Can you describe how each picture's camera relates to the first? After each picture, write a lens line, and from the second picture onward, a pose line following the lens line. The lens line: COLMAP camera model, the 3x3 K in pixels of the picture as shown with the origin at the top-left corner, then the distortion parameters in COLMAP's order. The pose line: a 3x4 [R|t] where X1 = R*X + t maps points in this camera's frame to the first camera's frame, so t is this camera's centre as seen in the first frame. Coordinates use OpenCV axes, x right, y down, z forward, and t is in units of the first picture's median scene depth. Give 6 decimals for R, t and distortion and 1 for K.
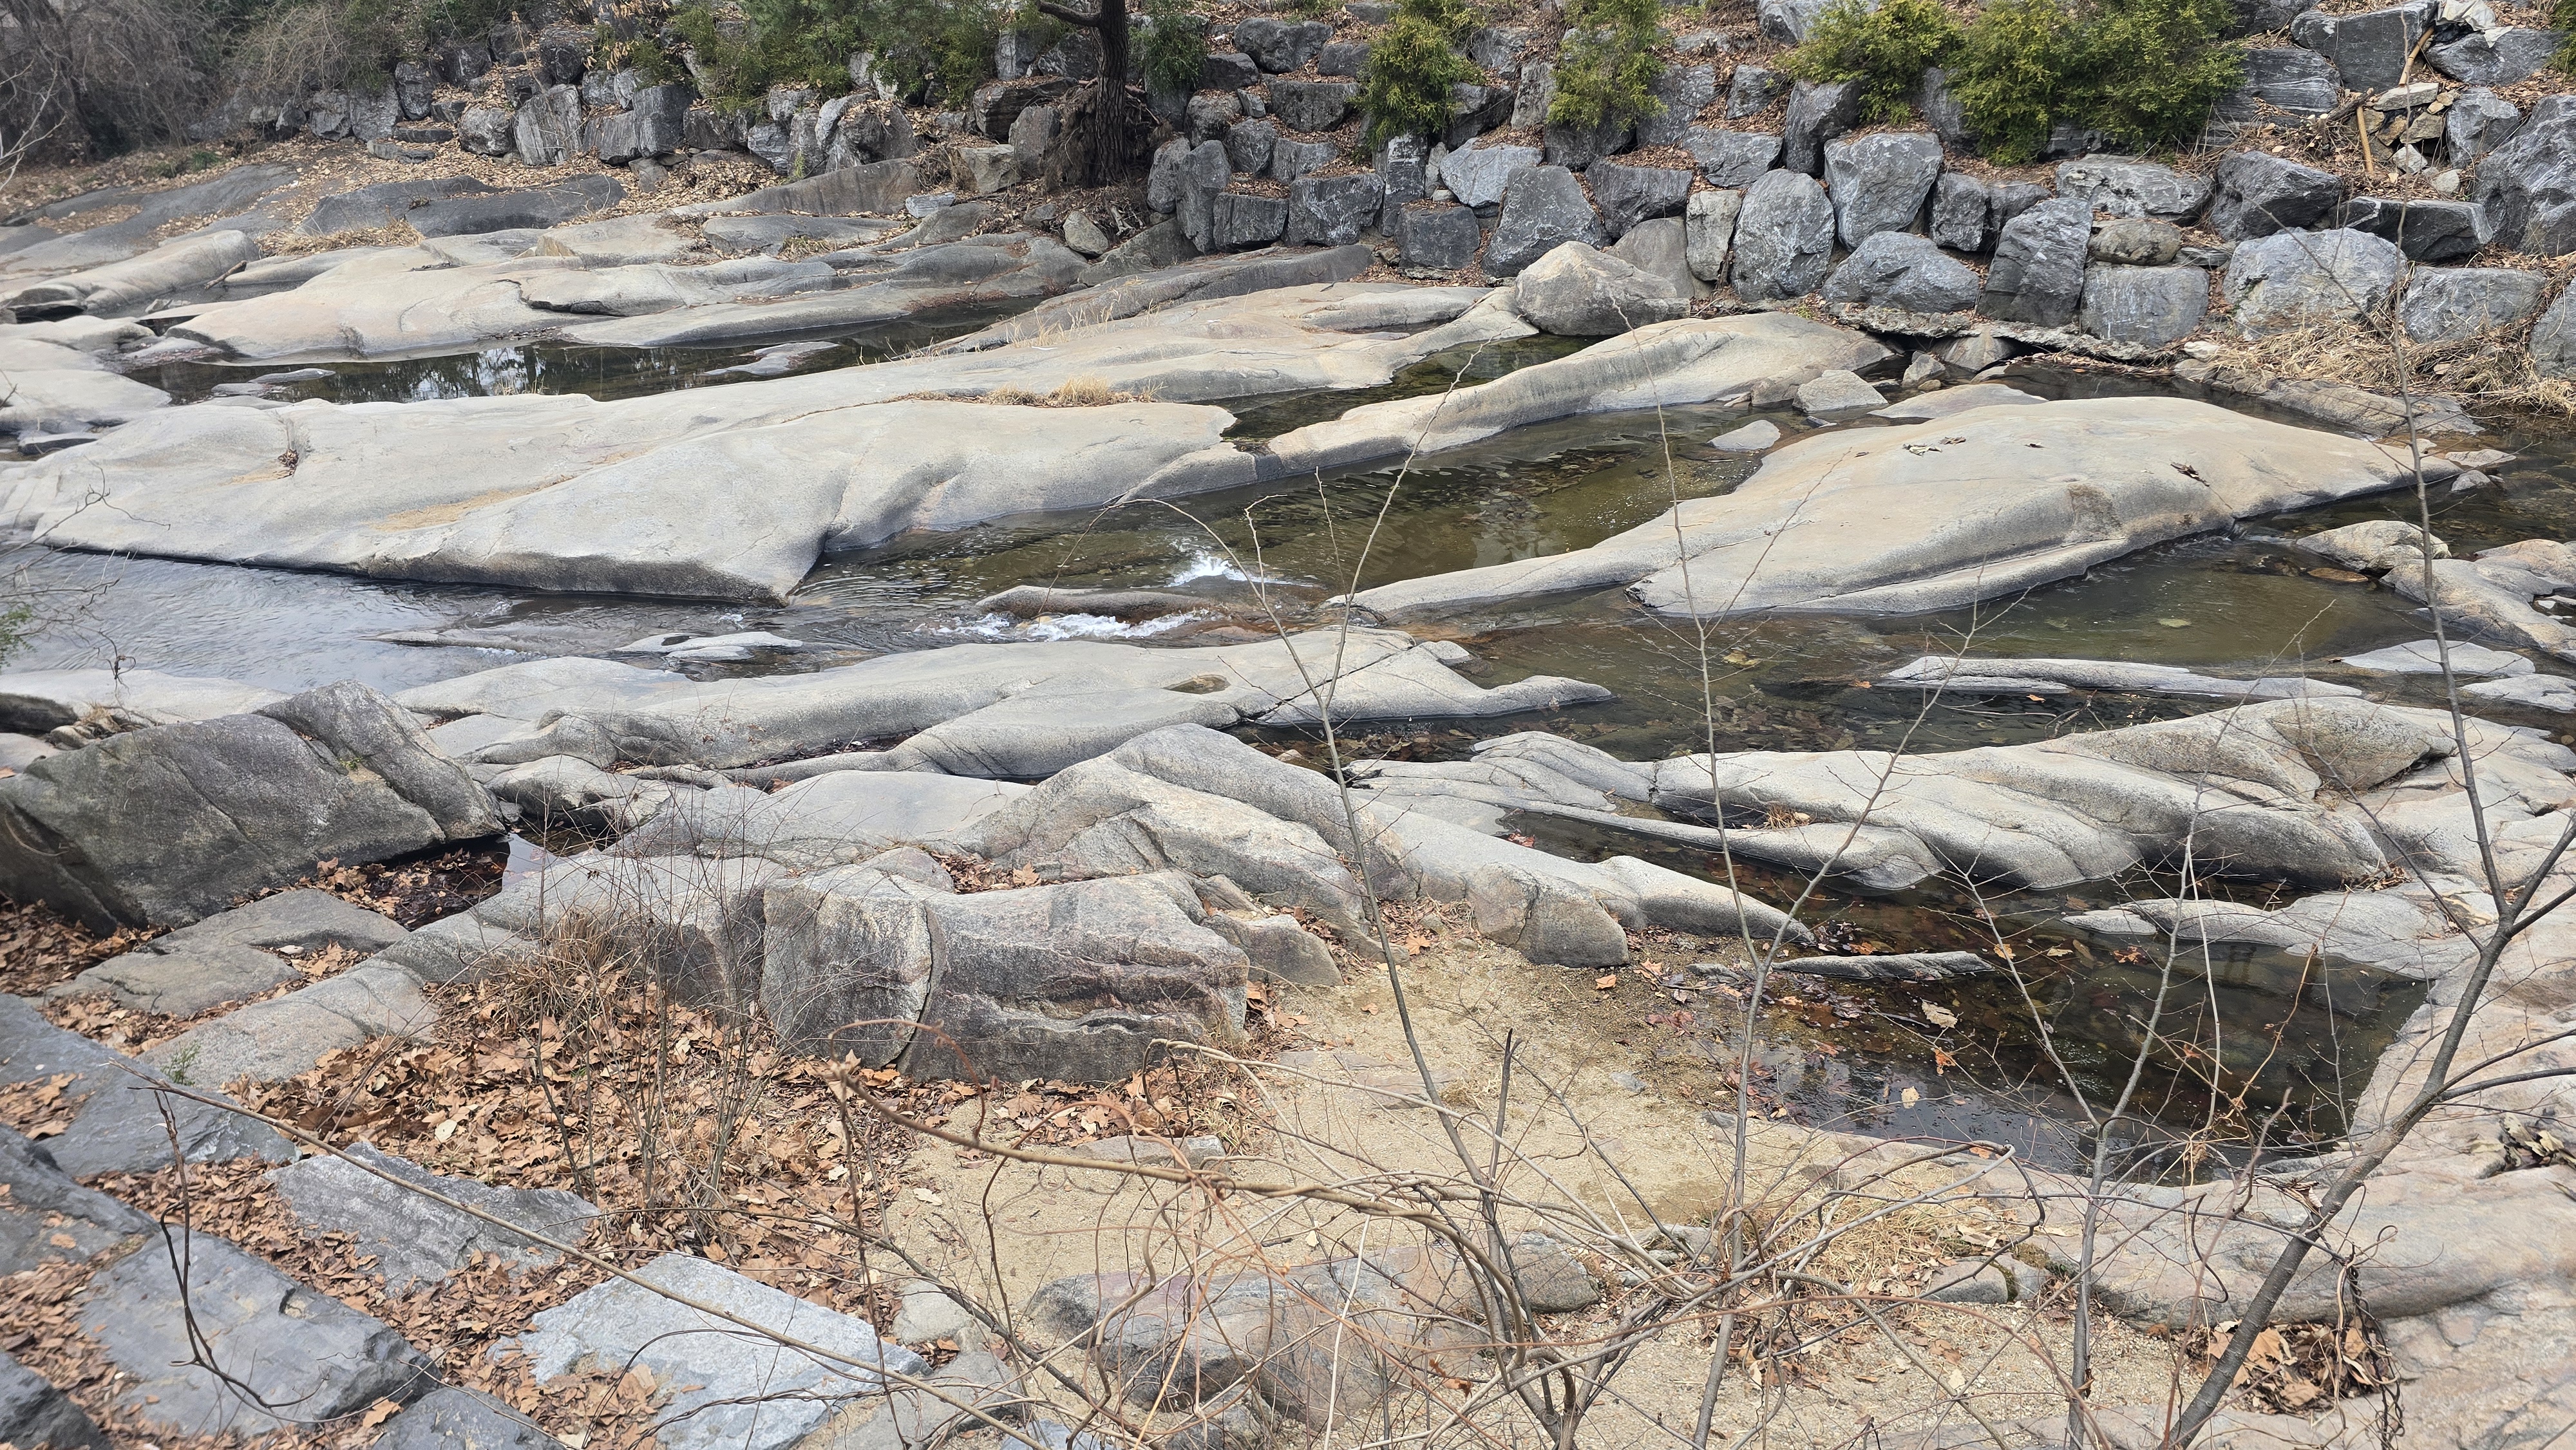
lens RADIAL K [[1724.5, 0, 1259.3], [0, 1724.5, 725.8], [0, 0, 1]] dist [0.053777, -0.036808]
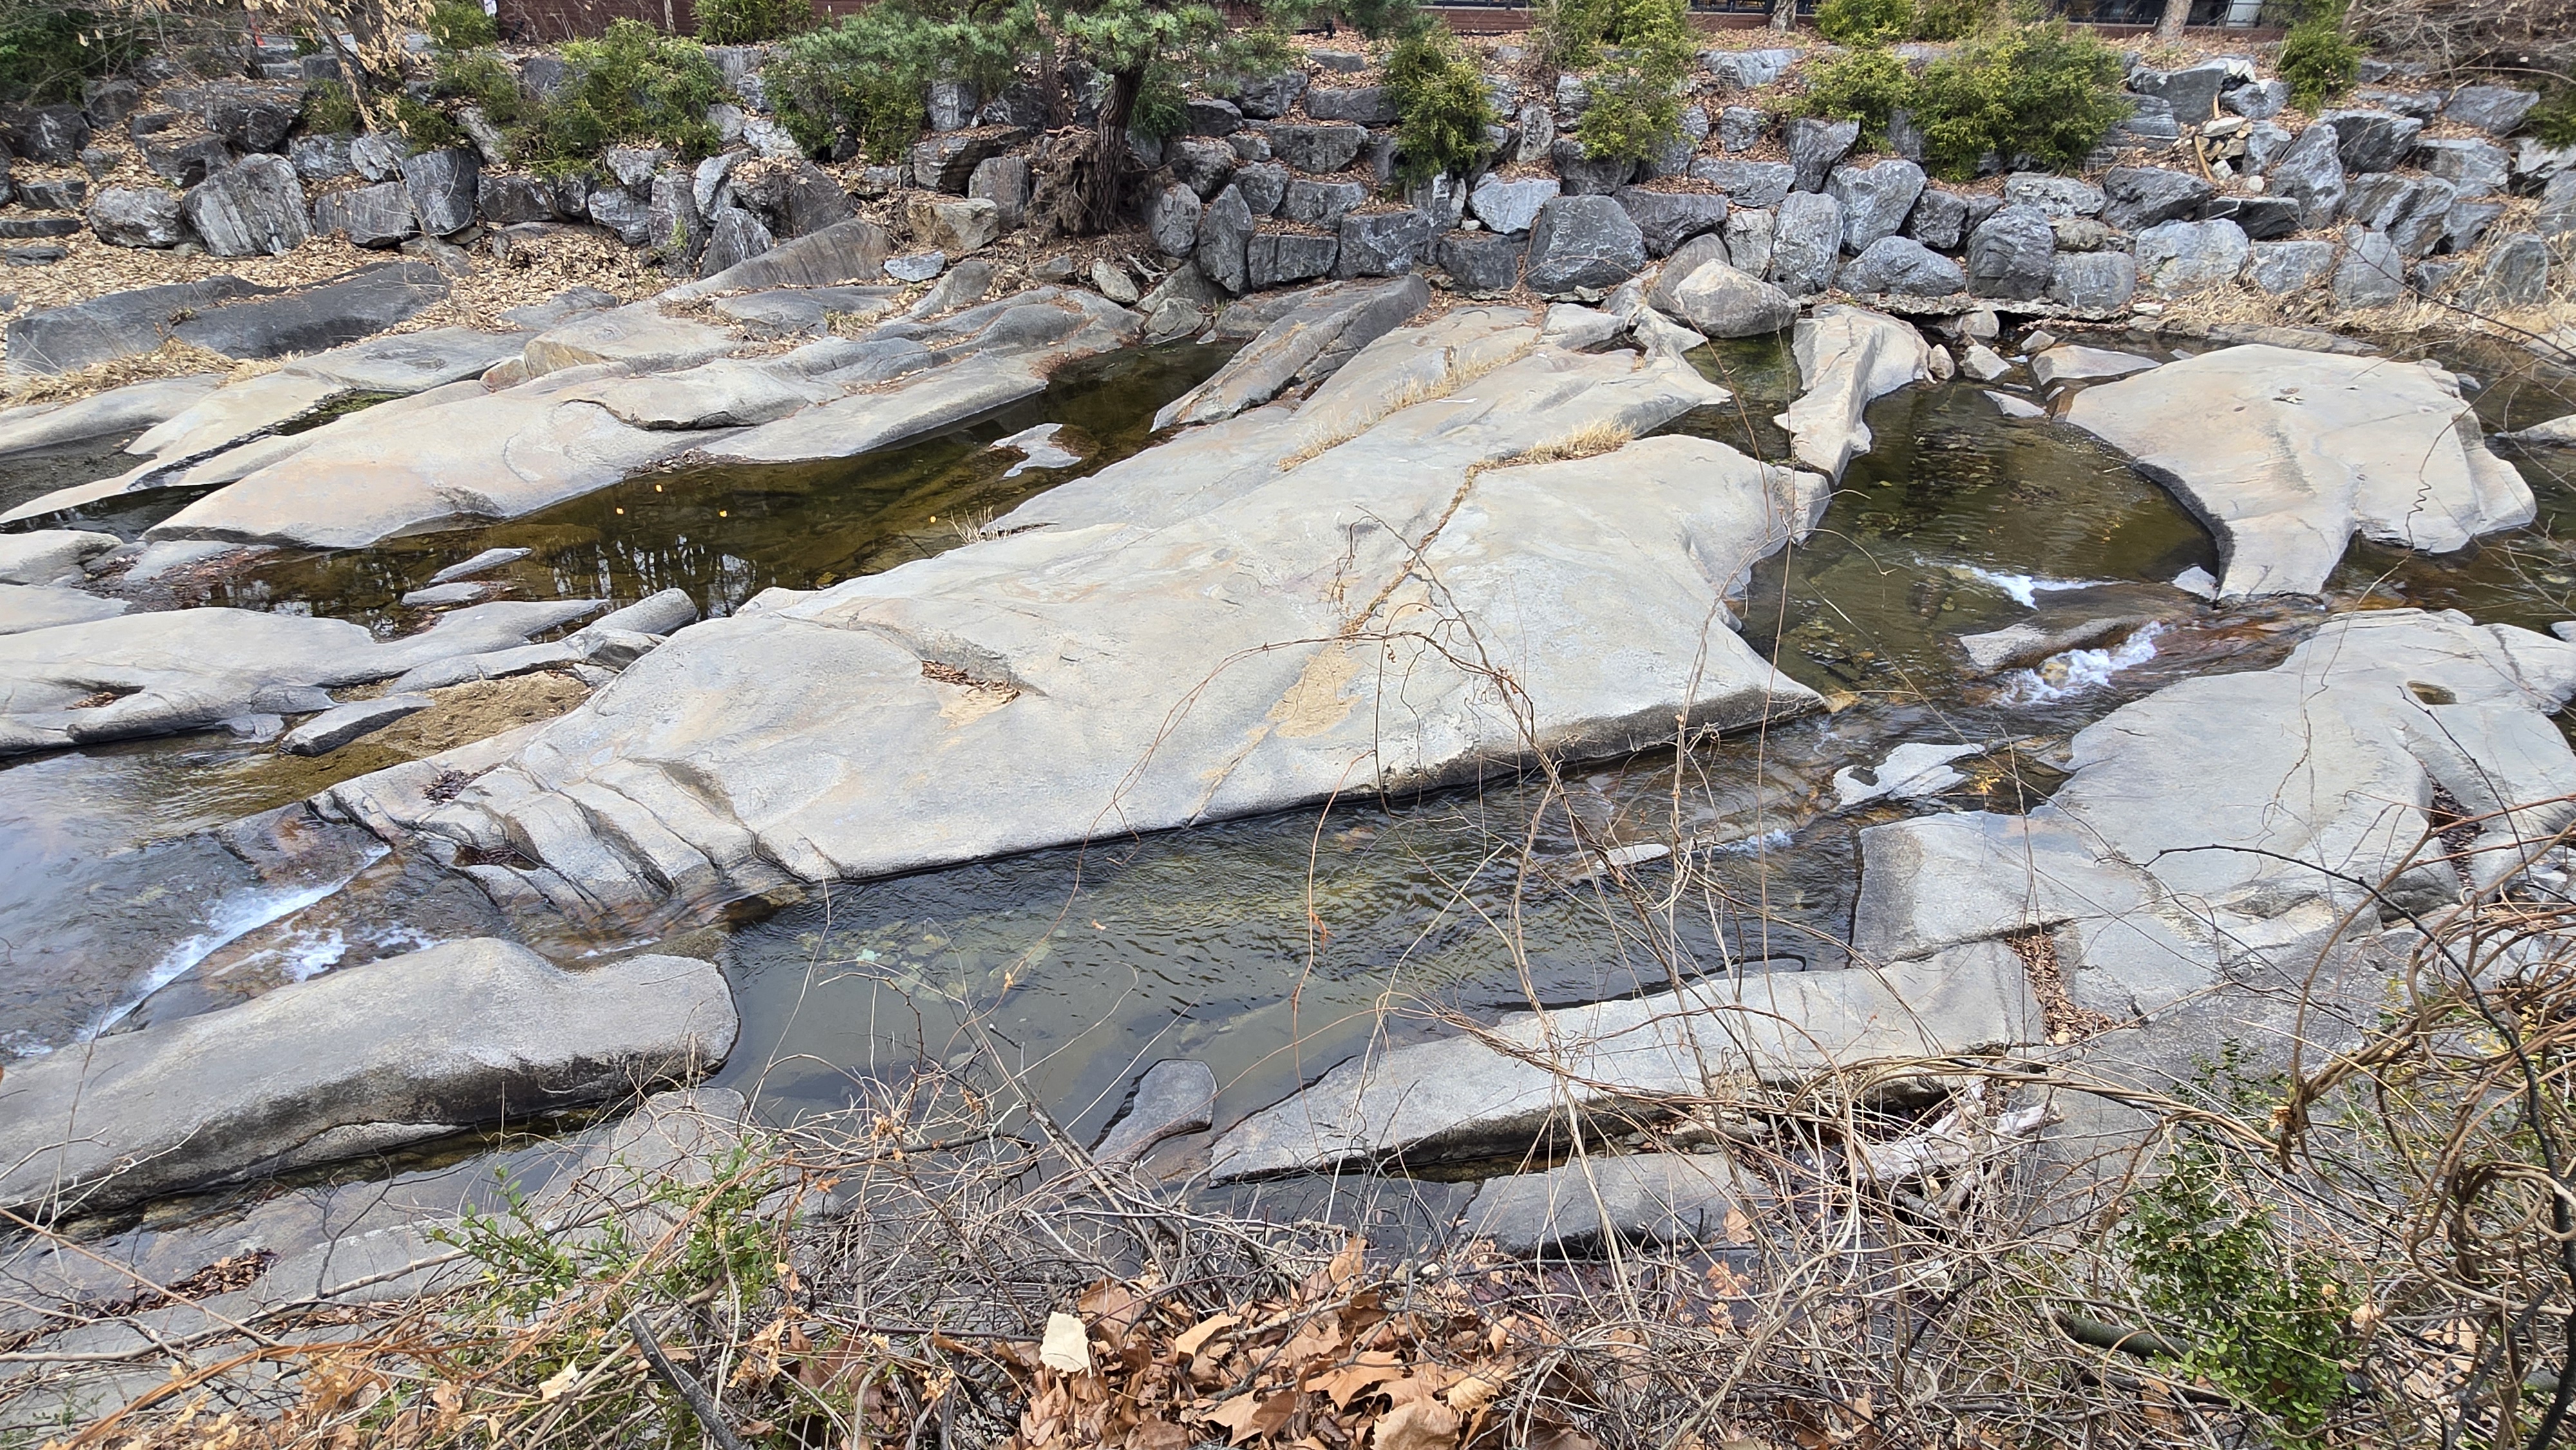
lens RADIAL K [[1320.4, 0, 1283.7], [0, 1320.4, 734.0], [0, 0, 1]] dist [-0.001111, -0.002138]
pose [[0.842928, -0.242283, 0.480386, -0.722784], [0.202015, 0.970064, 0.134779, -0.177645], [-0.498660, -0.016564, 0.866639, 0.435546]]
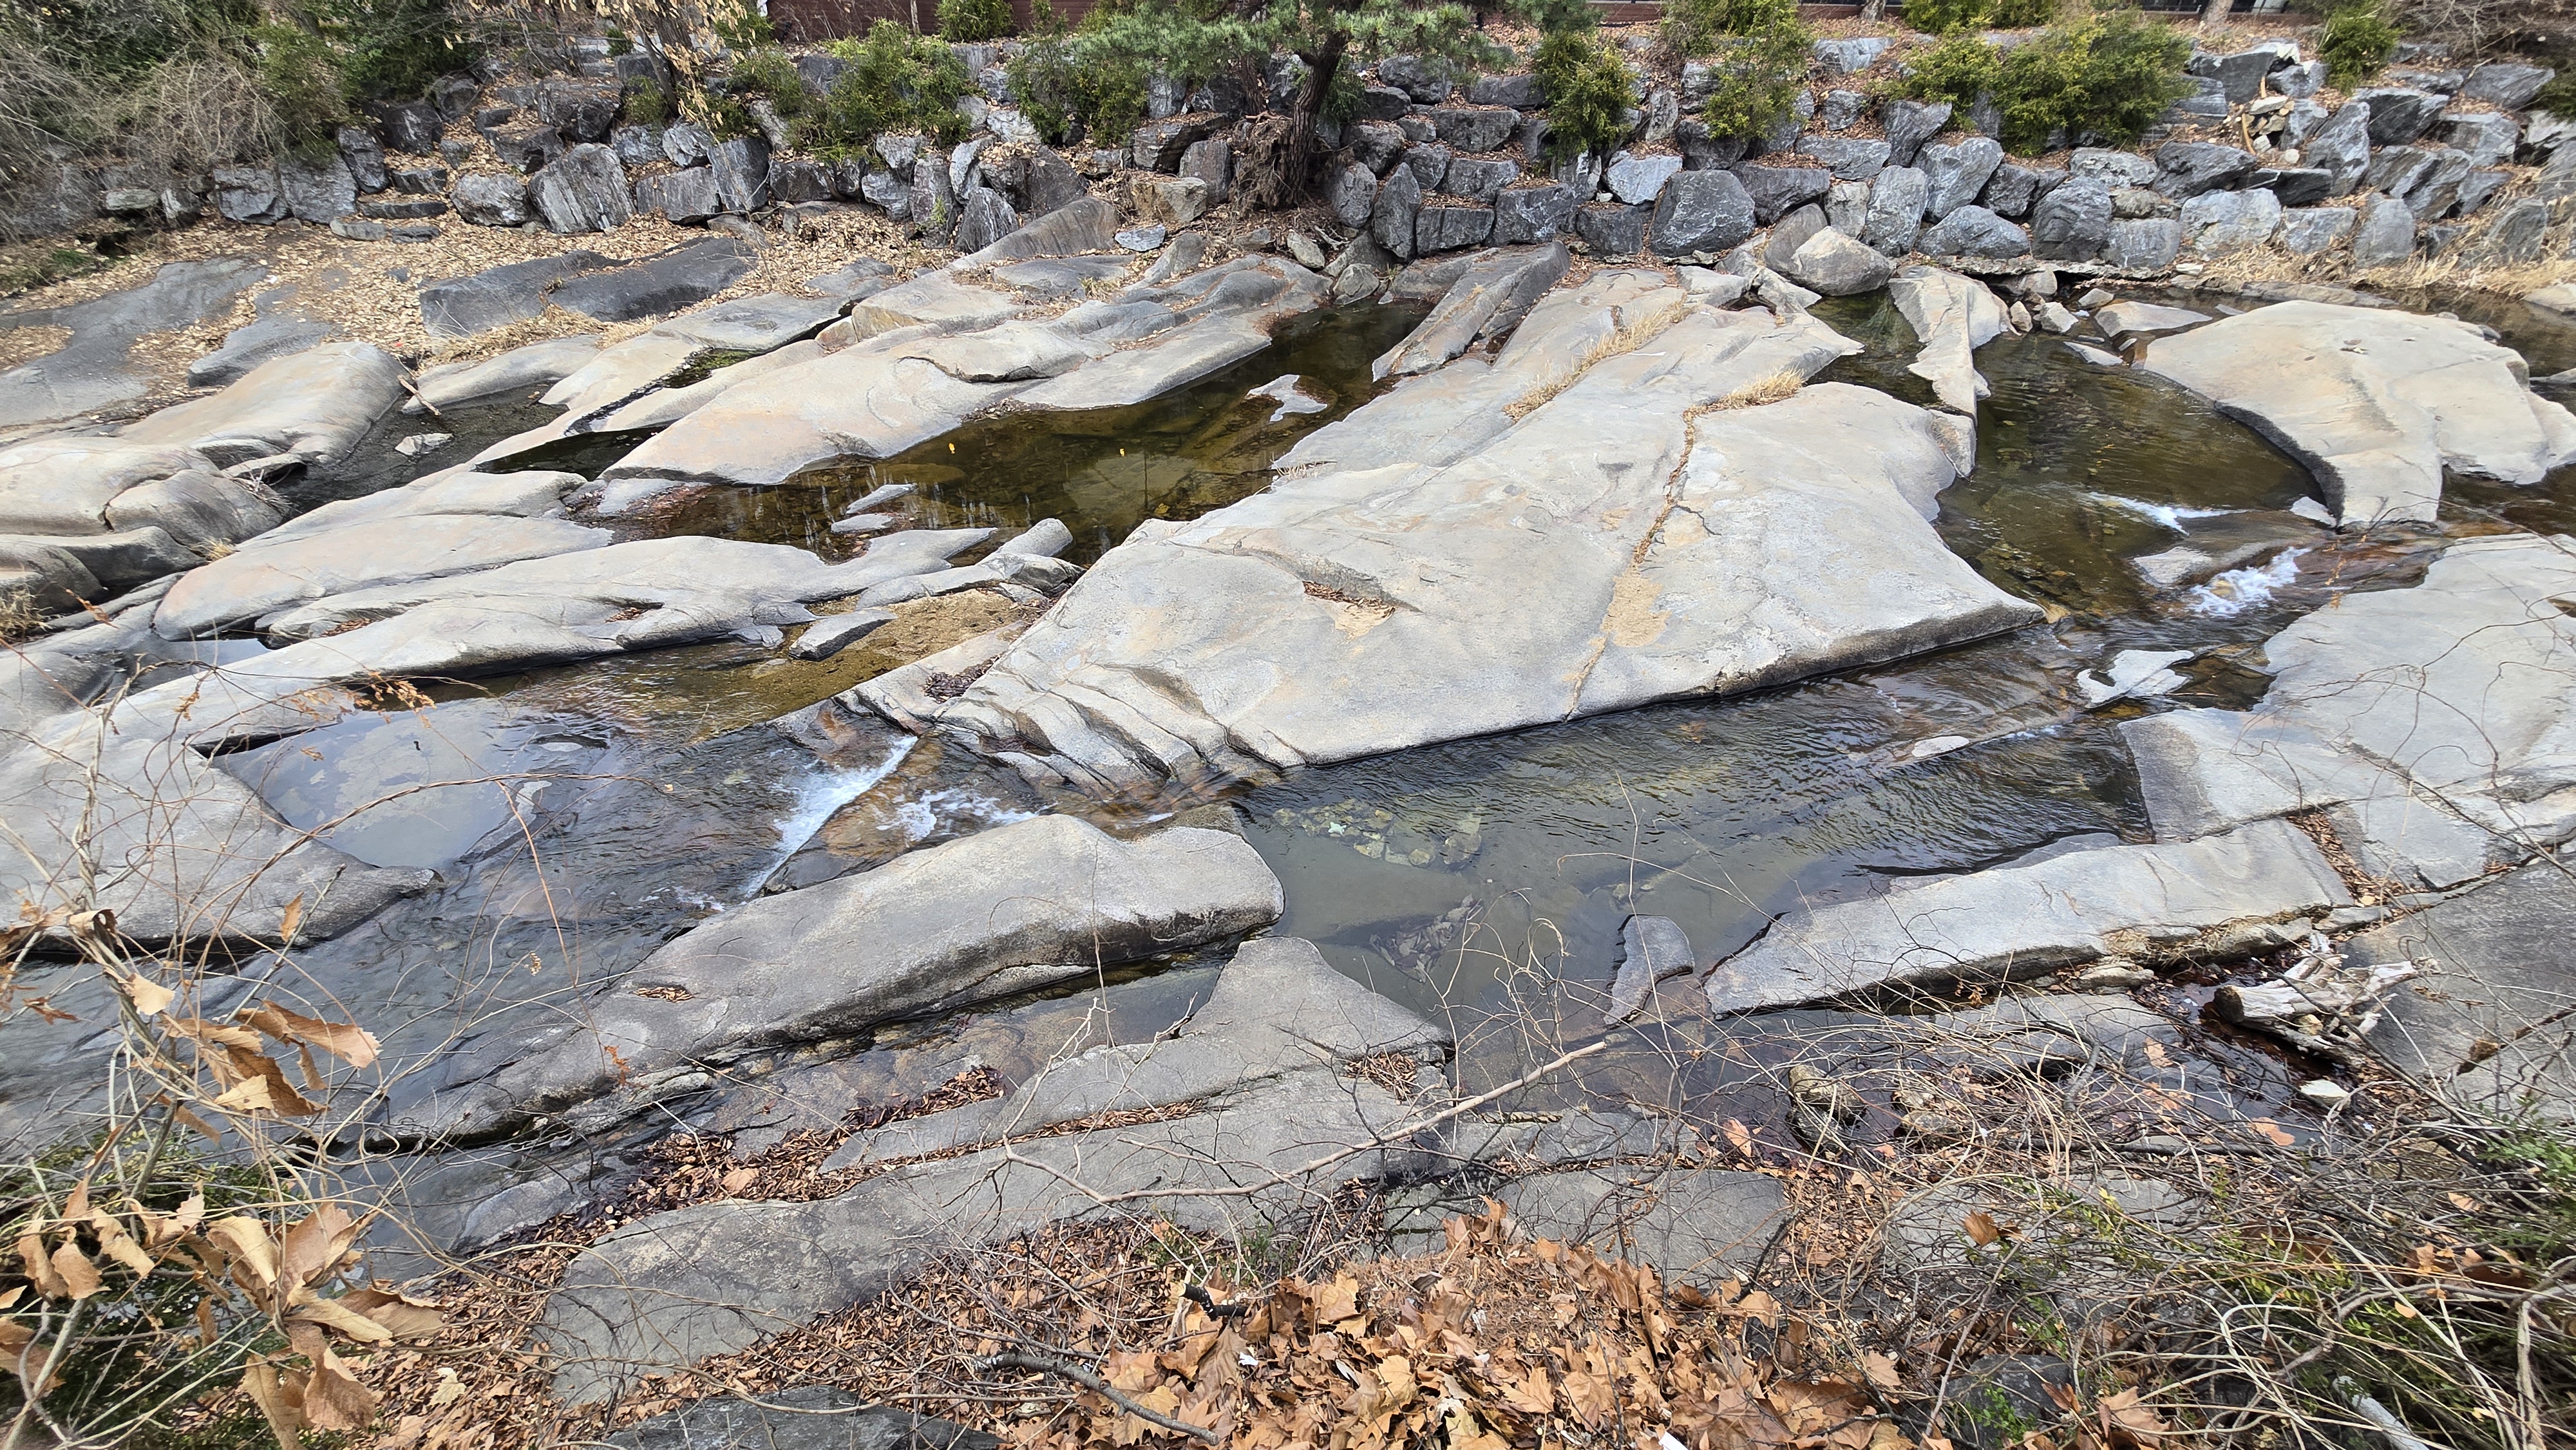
lens RADIAL K [[1050.0, 0, 1283.8], [0, 1050.0, 732.3], [0, 0, 1]] dist [-0.006066, 0.001655]
pose [[0.851181, -0.291314, 0.436609, -0.850080], [0.205312, 0.950352, 0.233832, -0.220229], [-0.483051, -0.109392, 0.868732, 0.527423]]
